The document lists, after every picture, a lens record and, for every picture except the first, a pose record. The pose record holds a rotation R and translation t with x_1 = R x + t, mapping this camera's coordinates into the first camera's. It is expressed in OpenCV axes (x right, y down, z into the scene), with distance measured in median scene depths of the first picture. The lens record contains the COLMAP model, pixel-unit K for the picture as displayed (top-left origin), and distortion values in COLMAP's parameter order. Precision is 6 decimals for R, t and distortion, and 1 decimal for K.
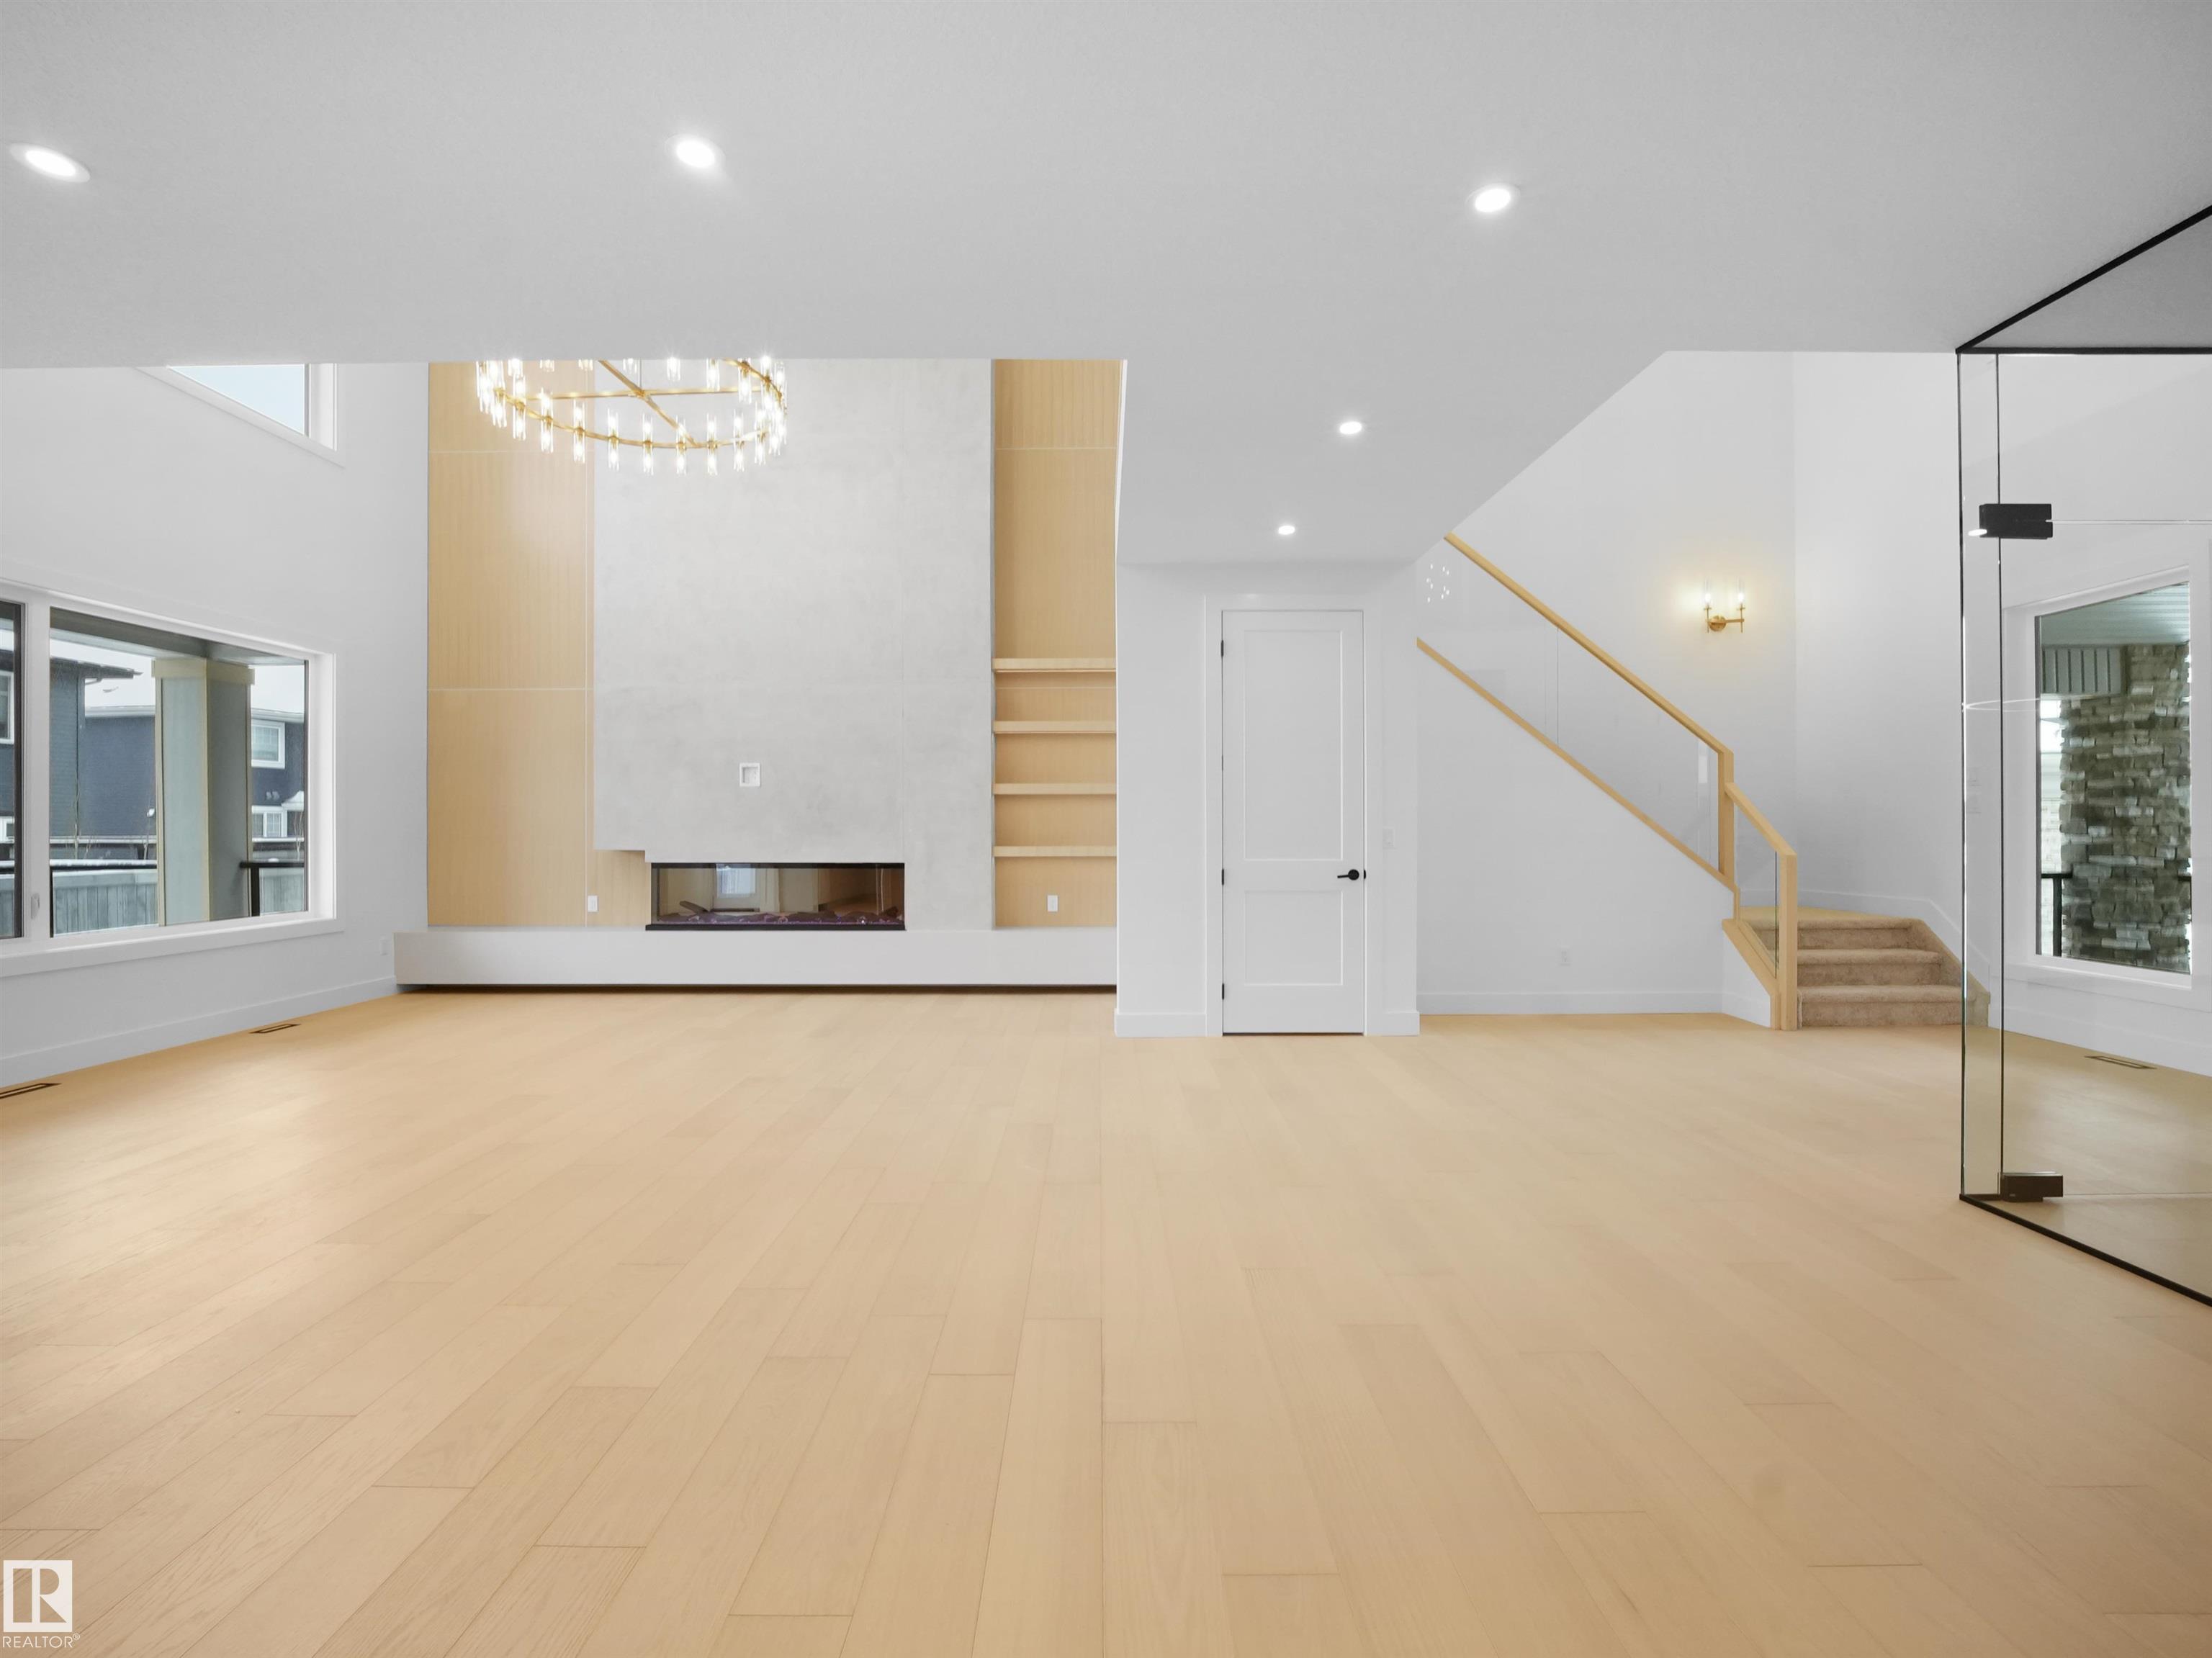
lens RADIAL K [[993.1, 0, 1116.0], [0, 993.1, 829.9], [0, 0, 1]] dist [-0.020432, 0.004594]
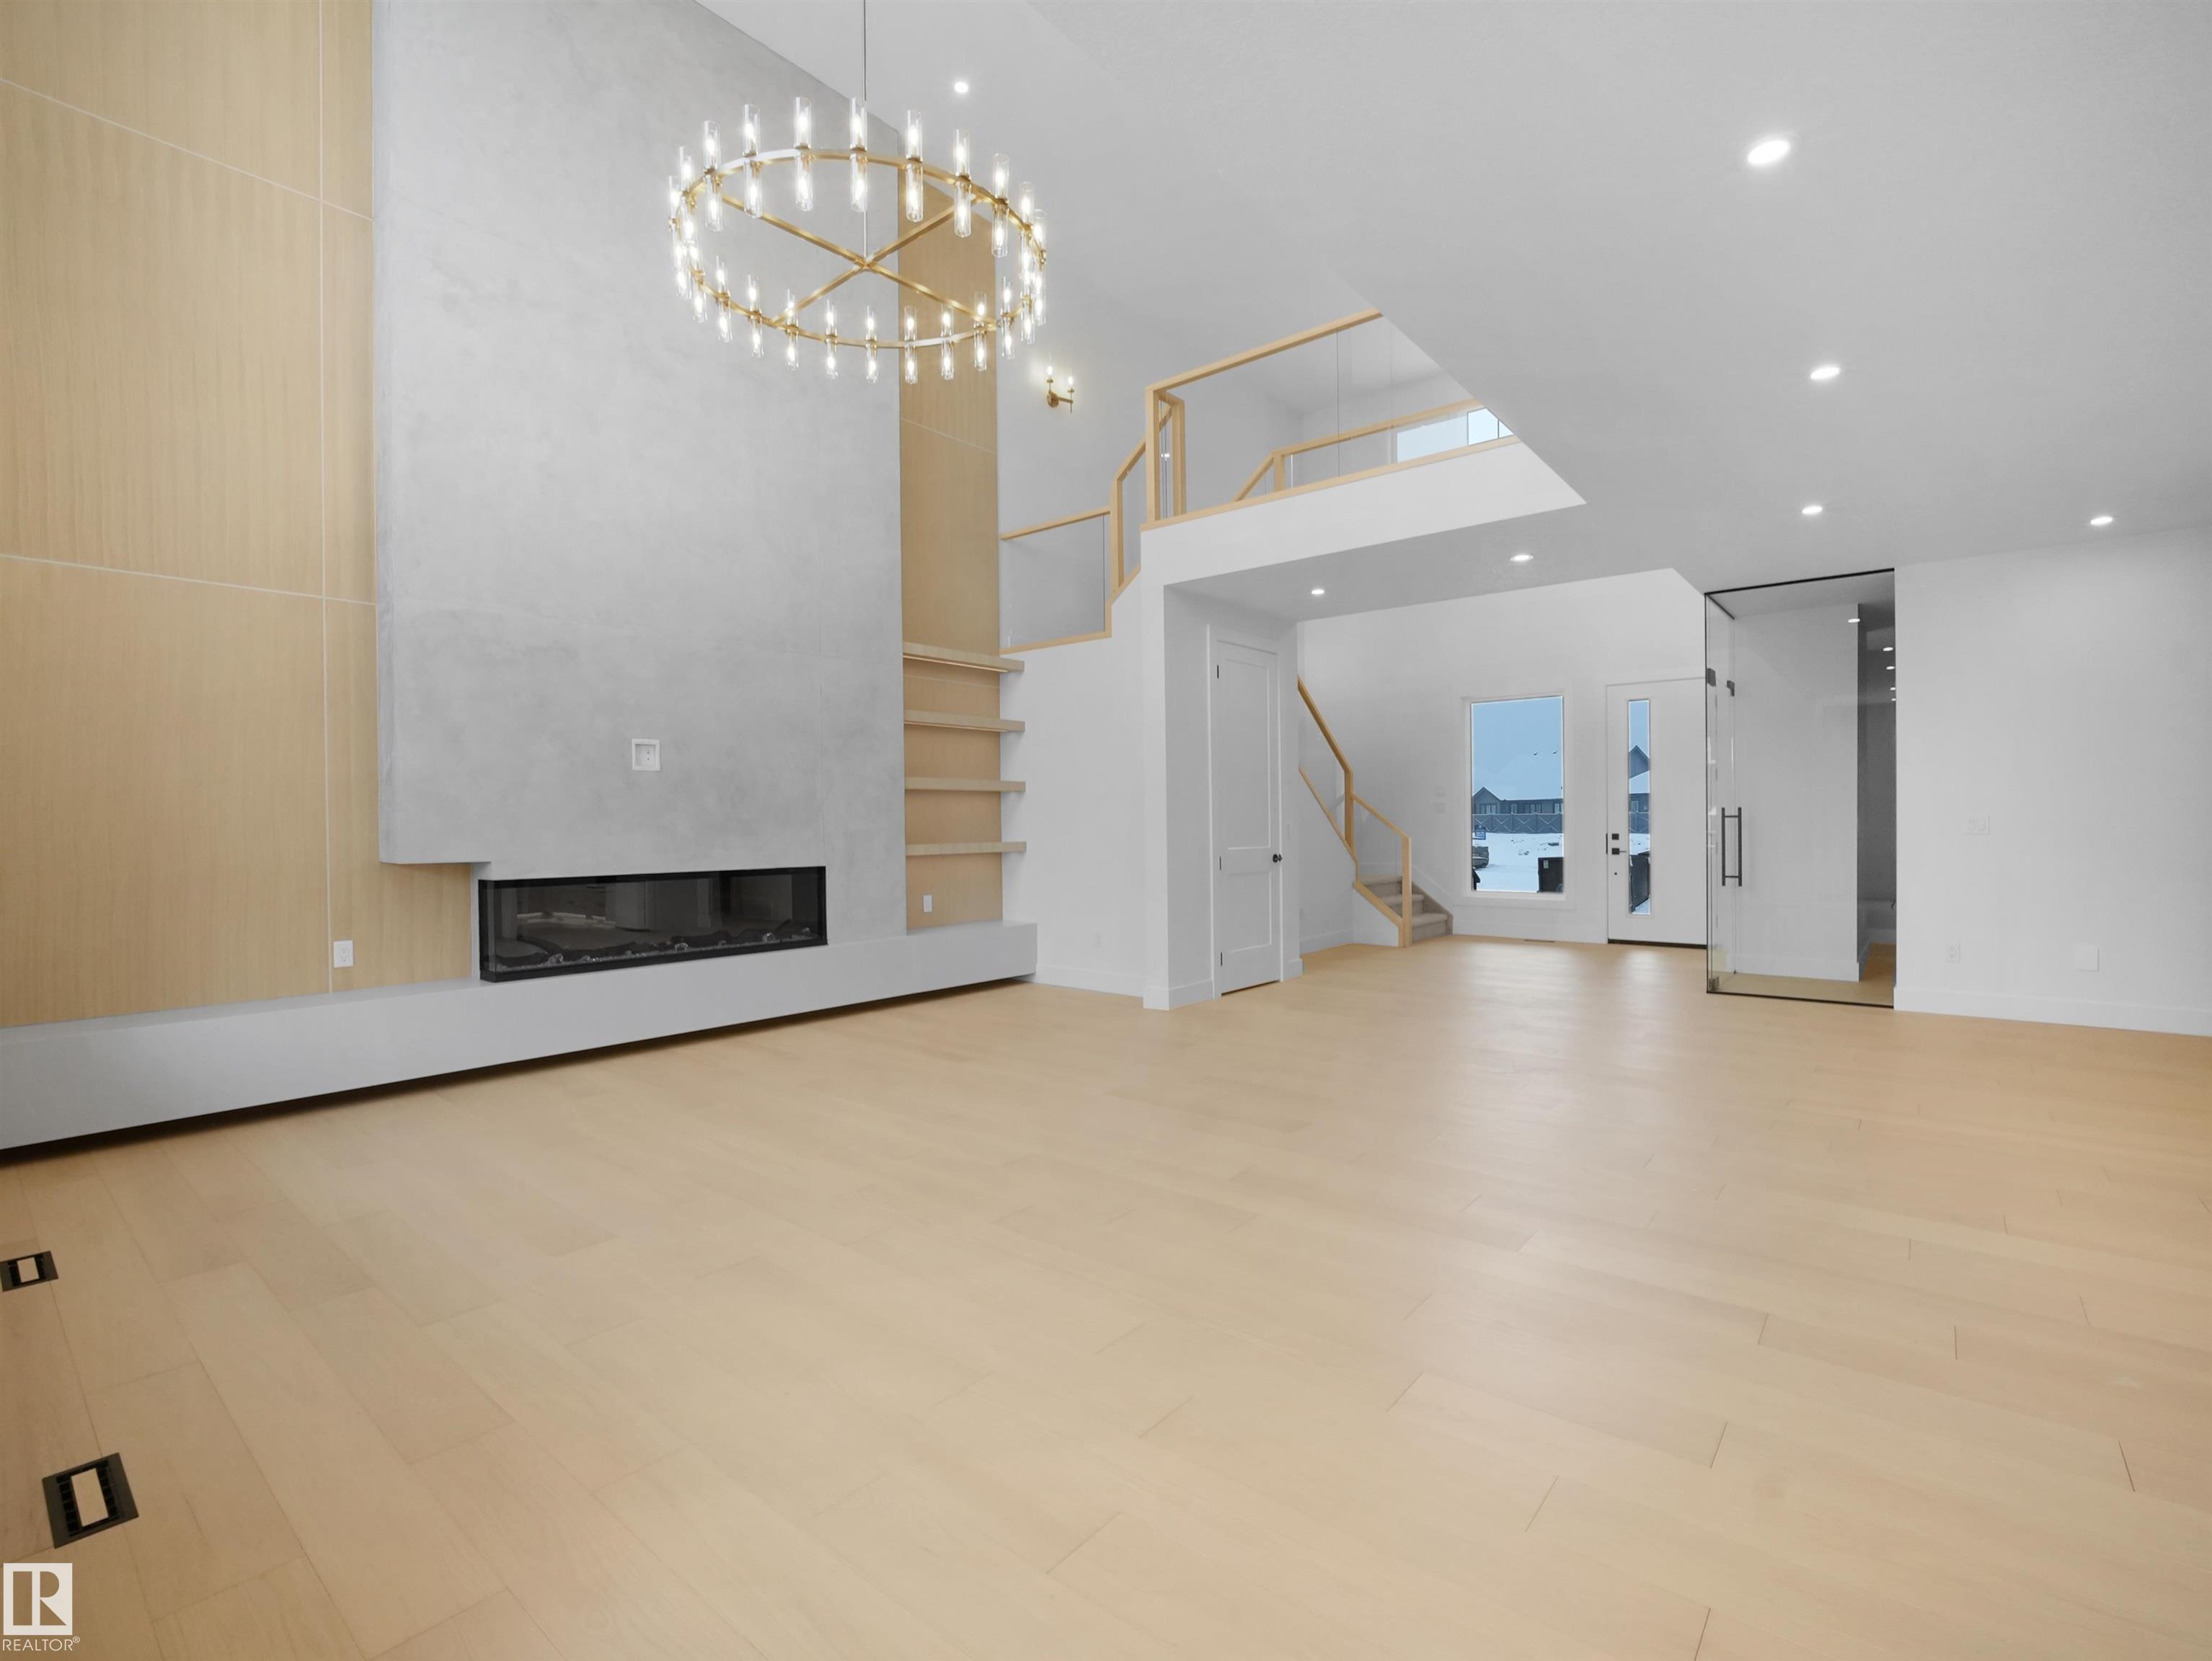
lens RADIAL K [[993.2, 0, 1085.2], [0, 993.2, 828.0], [0, 0, 1]] dist [-0.020432, 0.004594]
pose [[0.653918, -0.007270, 0.756531, -0.733557], [0.010073, 0.999949, 0.000902, 0.001672], [-0.756499, 0.007031, 0.653957, 0.274188]]
